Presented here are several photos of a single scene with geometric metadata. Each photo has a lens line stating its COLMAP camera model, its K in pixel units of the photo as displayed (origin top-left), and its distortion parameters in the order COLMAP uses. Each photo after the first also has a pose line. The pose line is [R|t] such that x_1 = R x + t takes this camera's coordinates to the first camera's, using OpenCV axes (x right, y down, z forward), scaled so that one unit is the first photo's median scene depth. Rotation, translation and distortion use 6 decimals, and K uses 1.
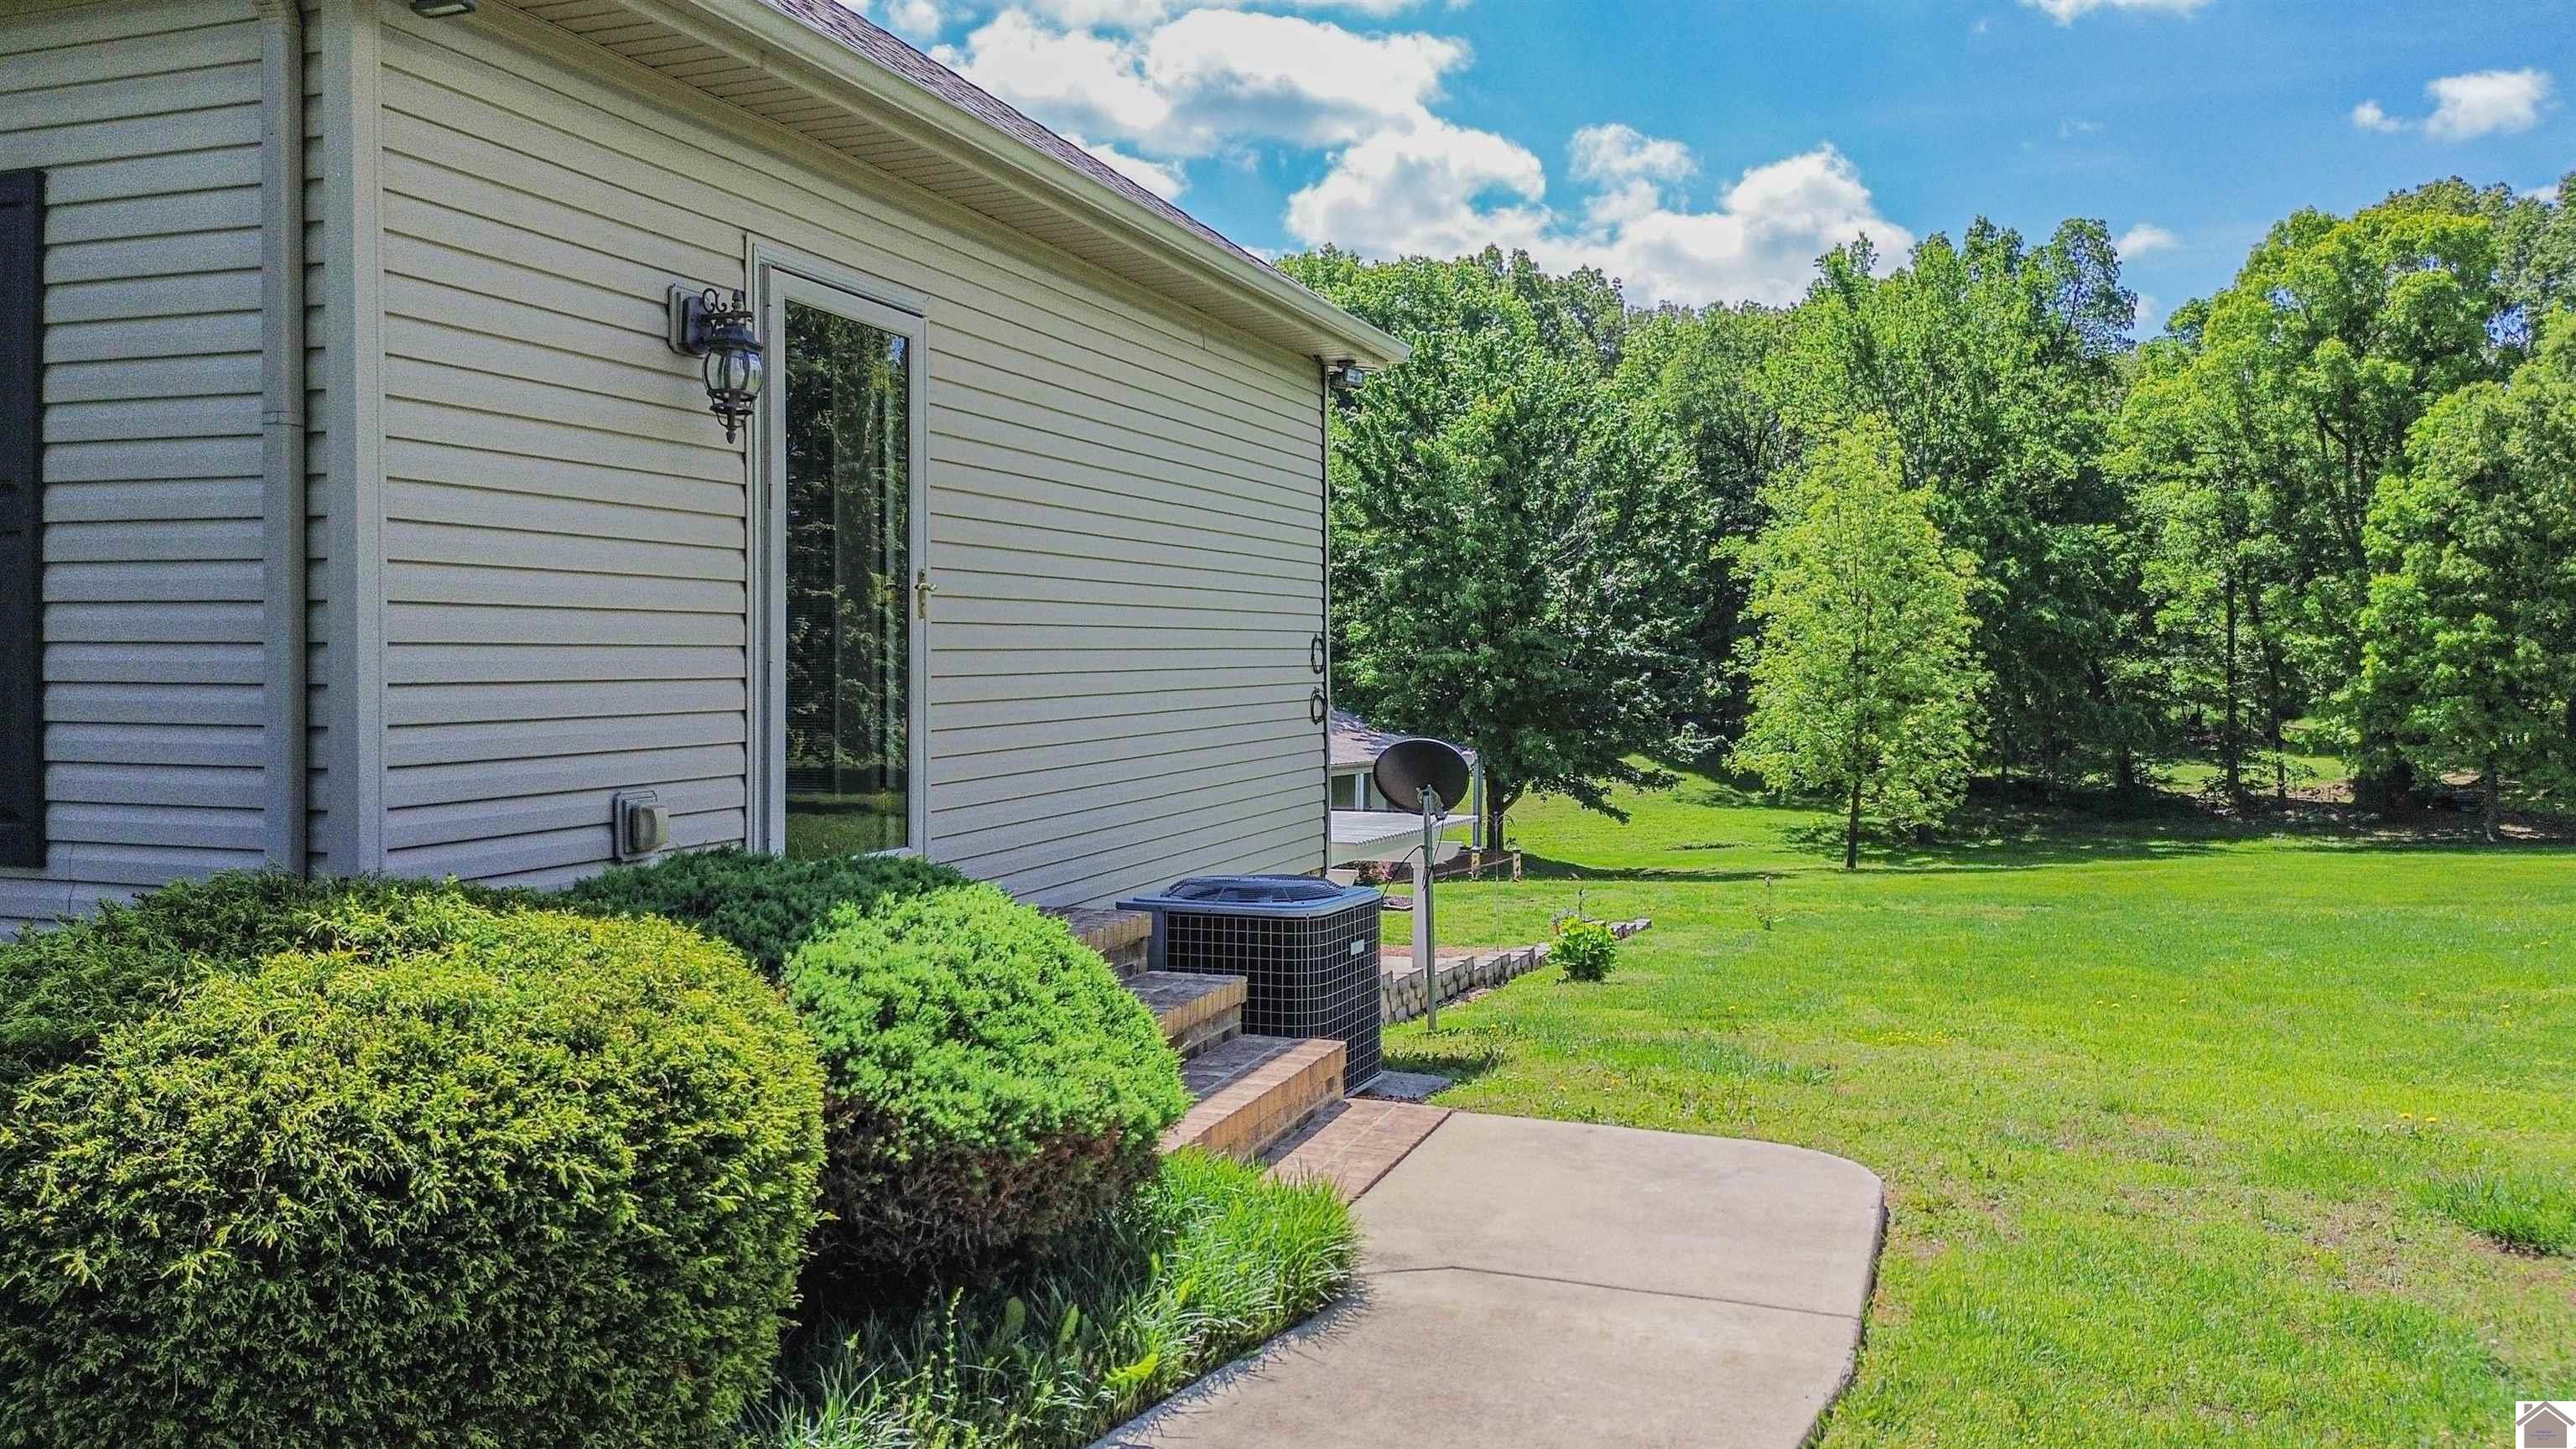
lens RADIAL K [[1873.1, 0, 1296.3], [0, 1873.1, 709.2], [0, 0, 1]] dist [-0.003068, -0.010886]
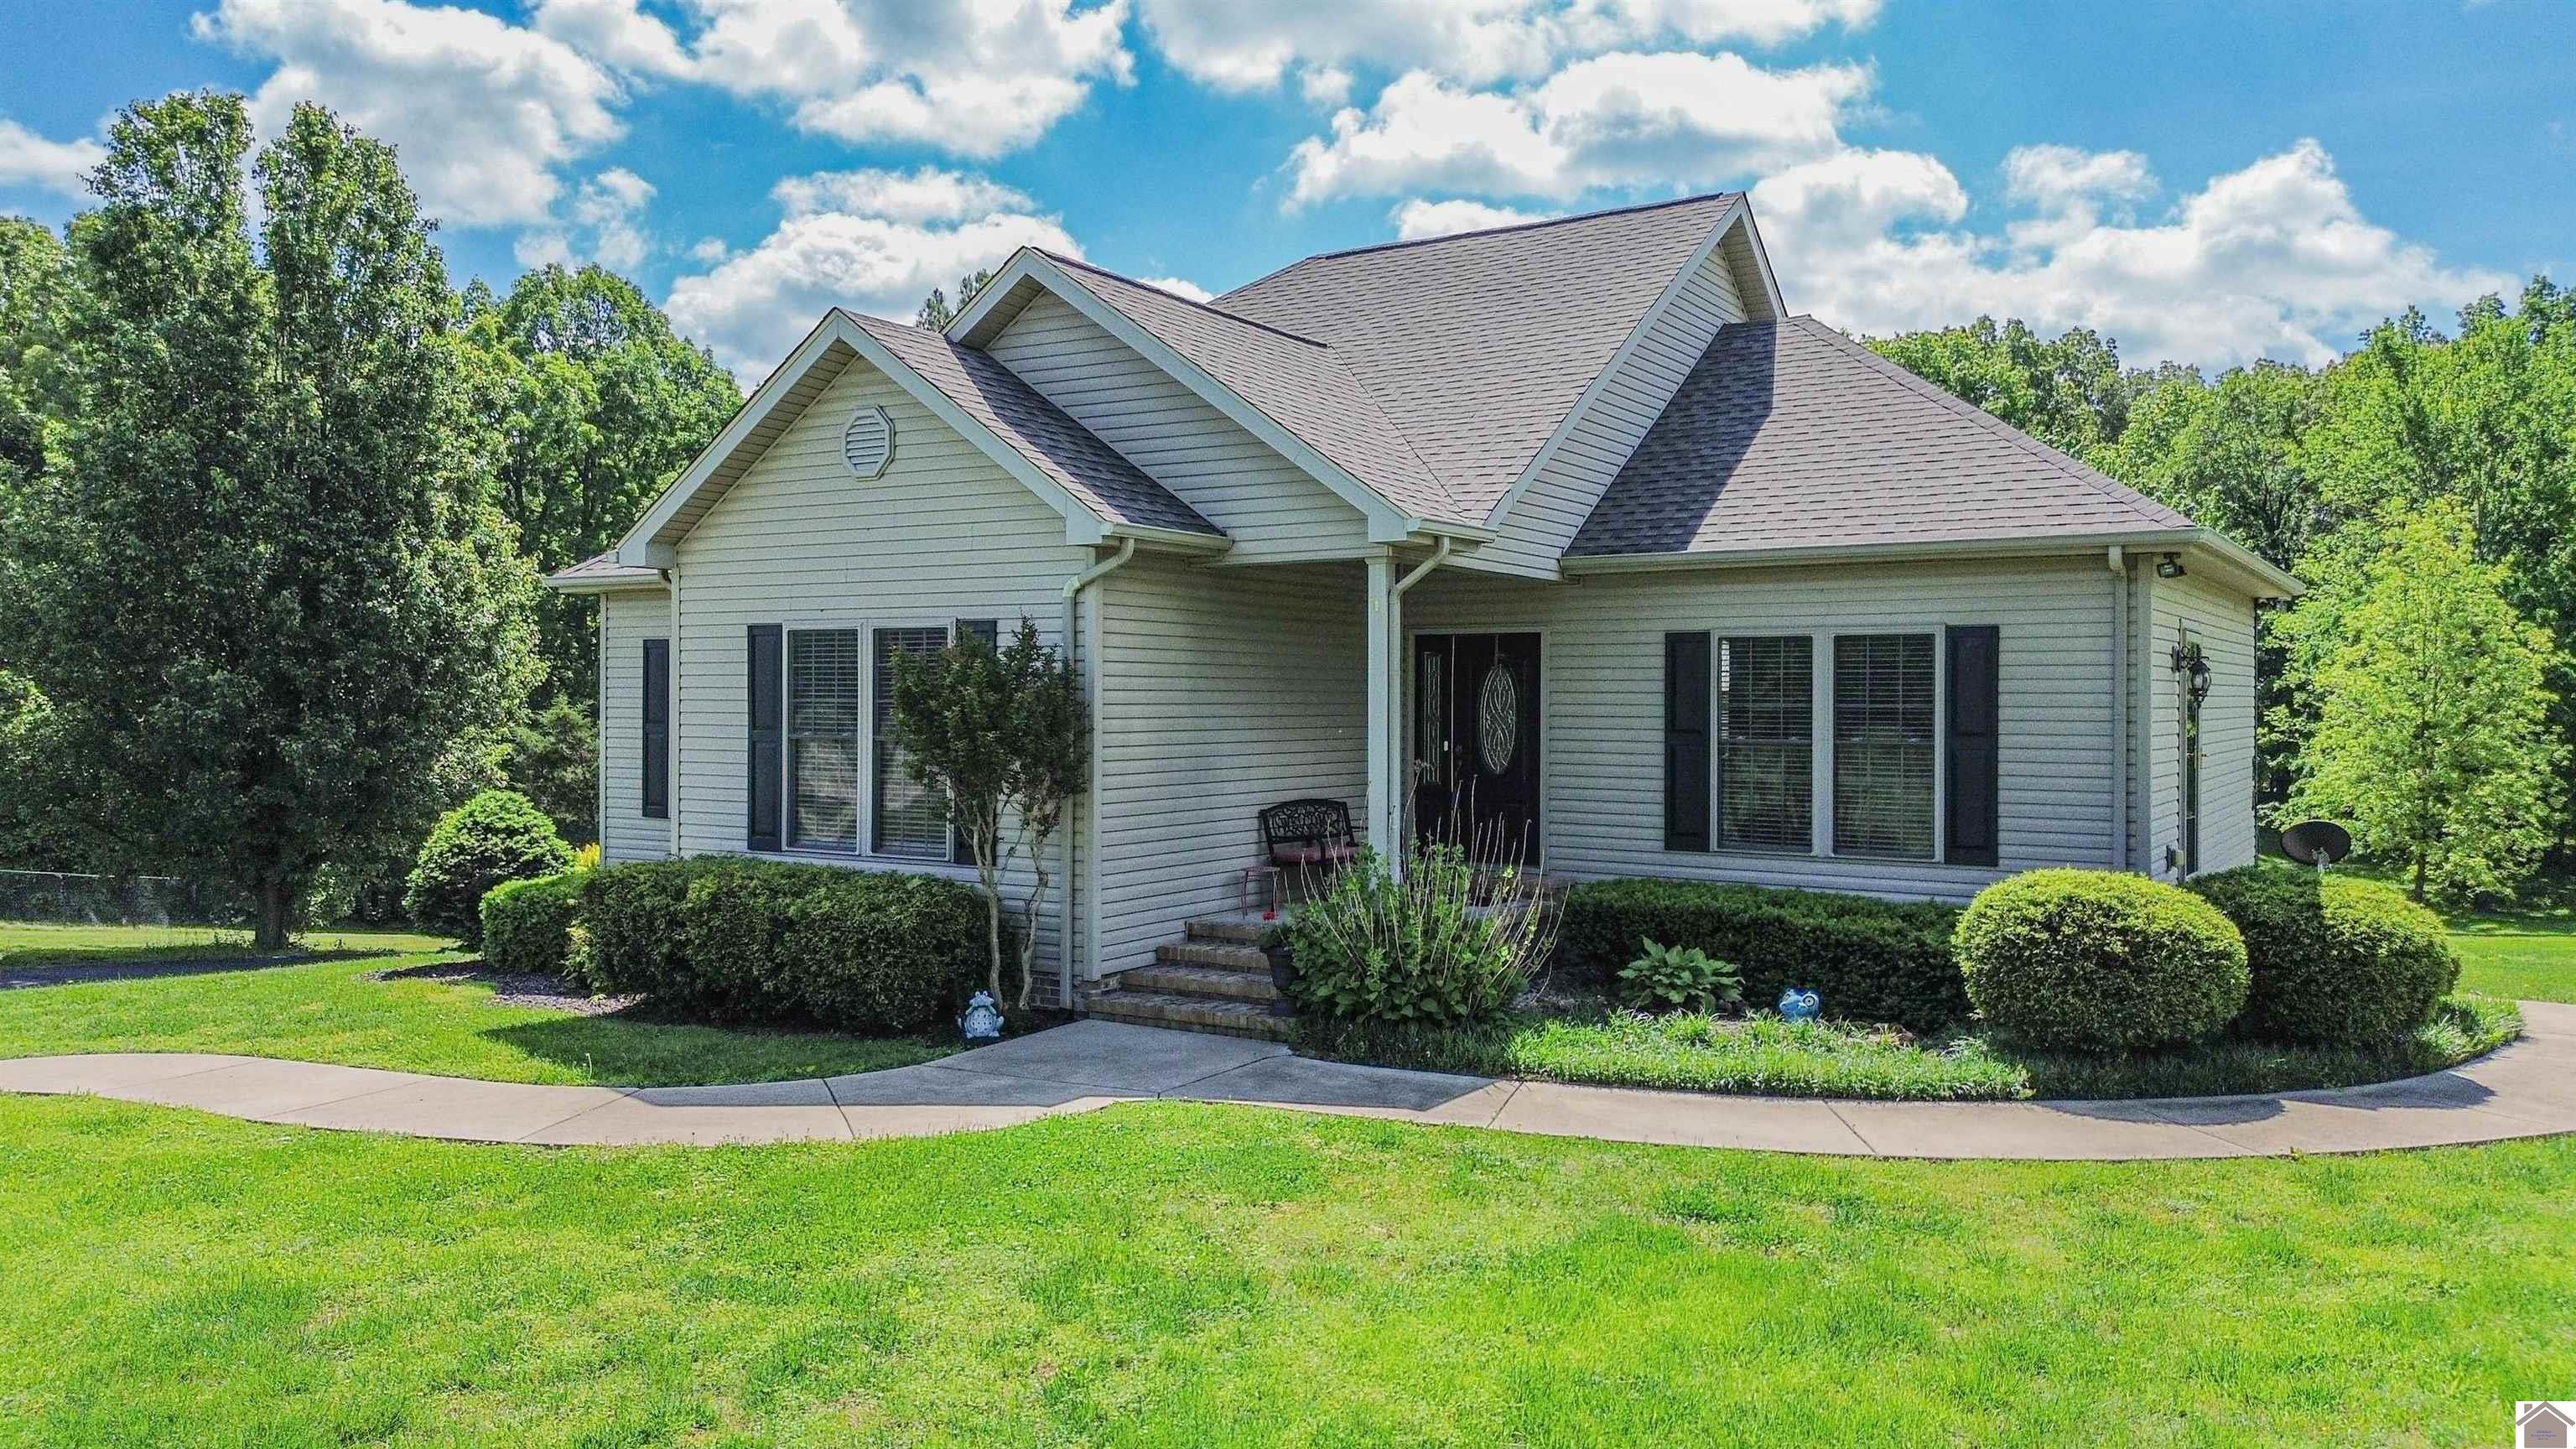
lens RADIAL K [[1873.1, 0, 1197.2], [0, 1873.1, 745.2], [0, 0, 1]] dist [-0.003068, -0.010886]
pose [[0.968054, 0.007528, -0.250630, -0.081319], [-0.008863, 0.999952, -0.004199, -0.007102], [0.250586, 0.006286, 0.968074, -0.144504]]
